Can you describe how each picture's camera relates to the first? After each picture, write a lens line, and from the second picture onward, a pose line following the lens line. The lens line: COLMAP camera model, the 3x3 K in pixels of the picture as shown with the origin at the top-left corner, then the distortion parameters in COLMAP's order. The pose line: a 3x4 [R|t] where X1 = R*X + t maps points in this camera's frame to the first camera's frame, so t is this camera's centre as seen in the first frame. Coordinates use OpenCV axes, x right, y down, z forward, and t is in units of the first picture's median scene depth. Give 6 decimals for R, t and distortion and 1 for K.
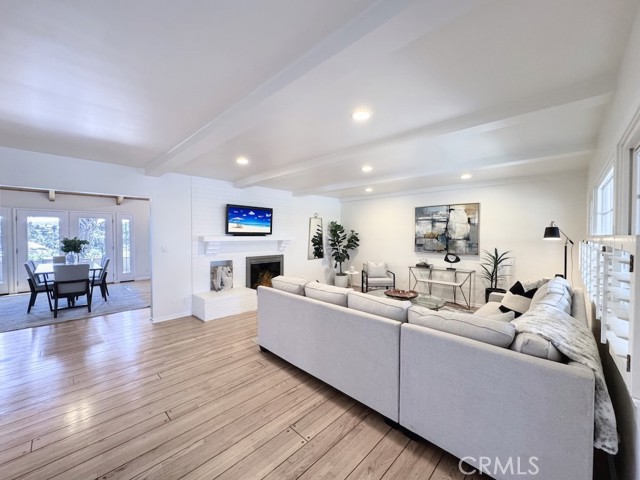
lens RADIAL K [[256.2, 0, 319.5], [0, 256.2, 240.3], [0, 0, 1]] dist [-0.008083, 0.000461]
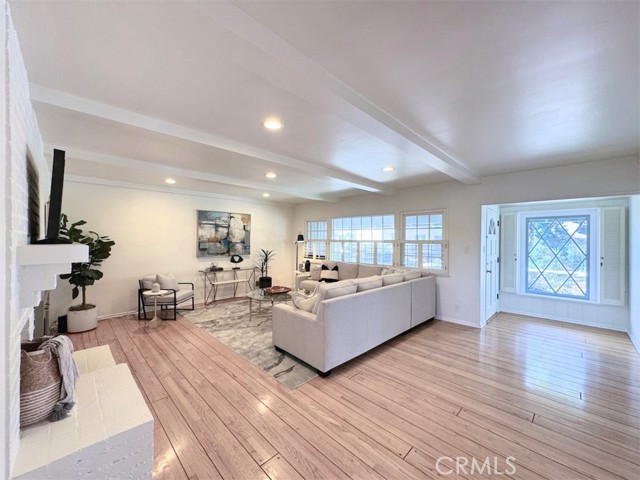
lens RADIAL K [[256.2, 0, 319.6], [0, 256.2, 238.2], [0, 0, 1]] dist [-0.008083, 0.000461]
pose [[0.014420, 0.001103, 0.999895, -0.725438], [0.017348, 0.999849, -0.001353, -0.018649], [-0.999746, 0.017365, 0.014399, 0.677006]]
